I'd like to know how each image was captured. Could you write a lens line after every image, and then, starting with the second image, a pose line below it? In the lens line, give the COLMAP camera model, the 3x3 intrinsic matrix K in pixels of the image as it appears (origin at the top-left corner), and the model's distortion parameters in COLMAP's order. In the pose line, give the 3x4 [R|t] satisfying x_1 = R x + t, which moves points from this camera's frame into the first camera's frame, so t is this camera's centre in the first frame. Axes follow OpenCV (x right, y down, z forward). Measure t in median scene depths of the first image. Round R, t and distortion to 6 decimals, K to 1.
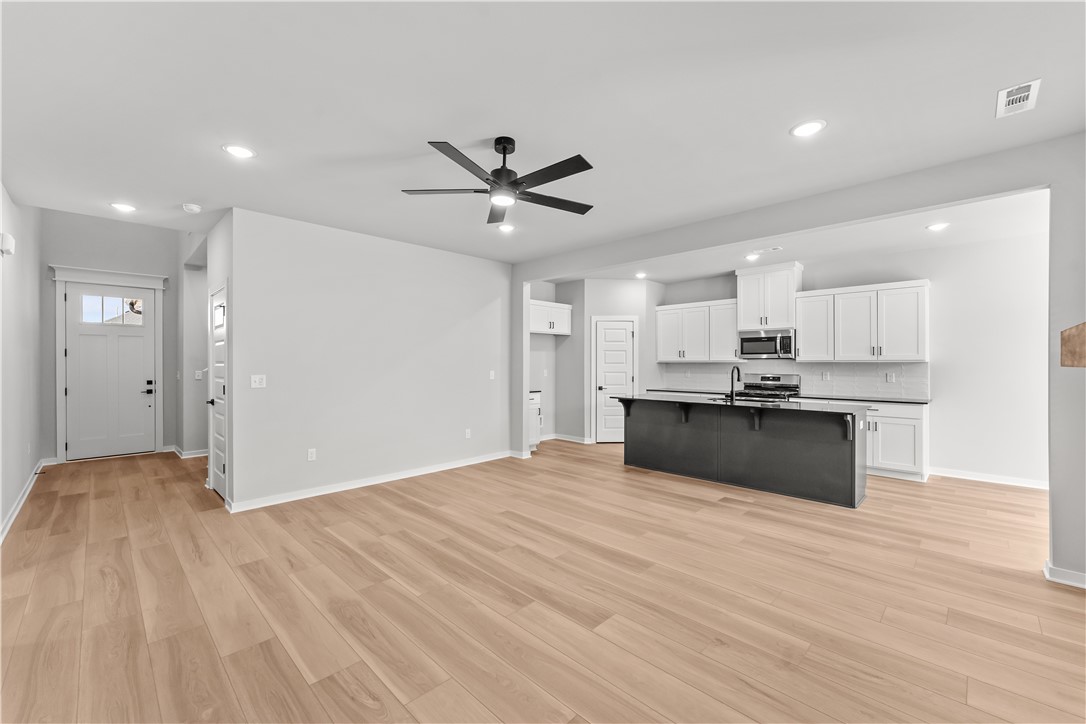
lens RADIAL K [[440.2, 0, 543.5], [0, 440.2, 352.9], [0, 0, 1]] dist [-0.000224, 0.000651]
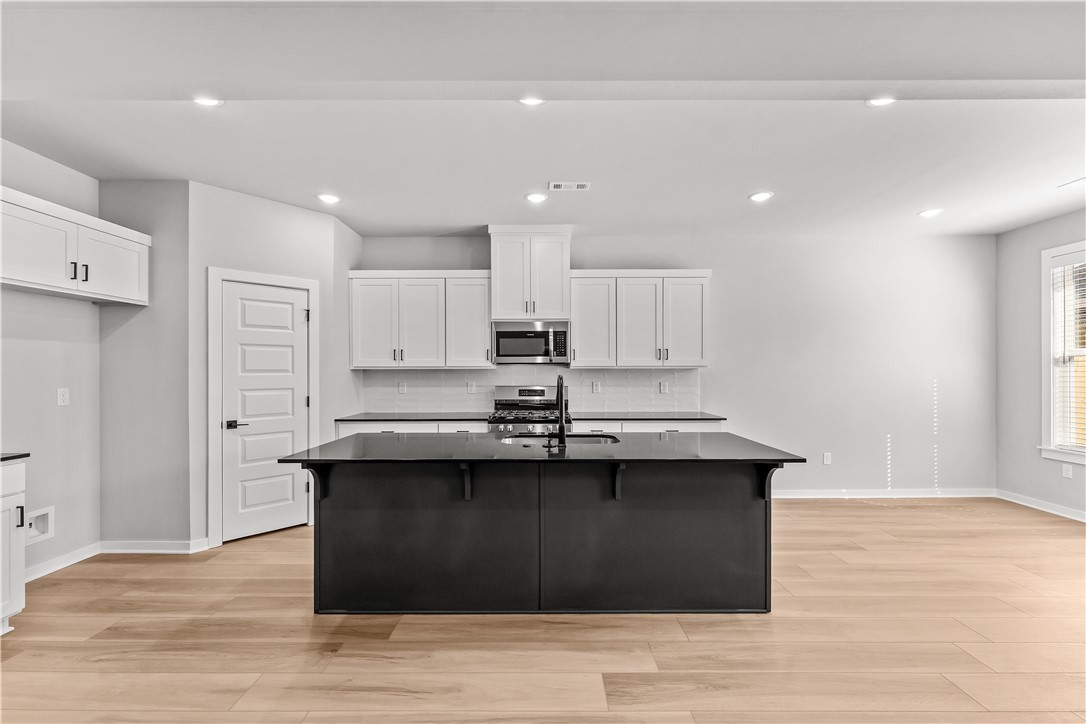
lens RADIAL K [[440.2, 0, 537.6], [0, 440.2, 371.8], [0, 0, 1]] dist [-0.000224, 0.000651]
pose [[0.717107, -0.005455, 0.696942, 0.051893], [-0.013798, 0.999662, 0.022021, 0.013759], [-0.696827, -0.025408, 0.716789, 0.642617]]
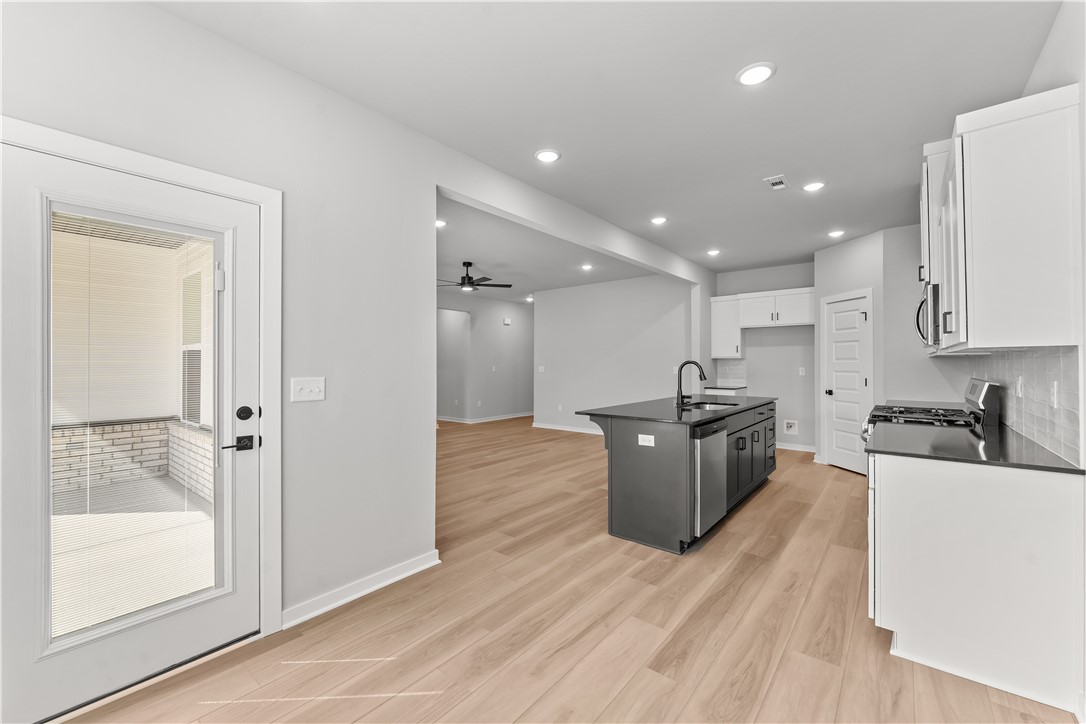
lens RADIAL K [[440.2, 0, 539.0], [0, 440.2, 363.2], [0, 0, 1]] dist [-0.000224, 0.000651]
pose [[0.086538, -0.001197, -0.996248, 1.213451], [0.023345, 0.999727, 0.000827, 0.026414], [0.995975, -0.023329, 0.086542, 0.649293]]
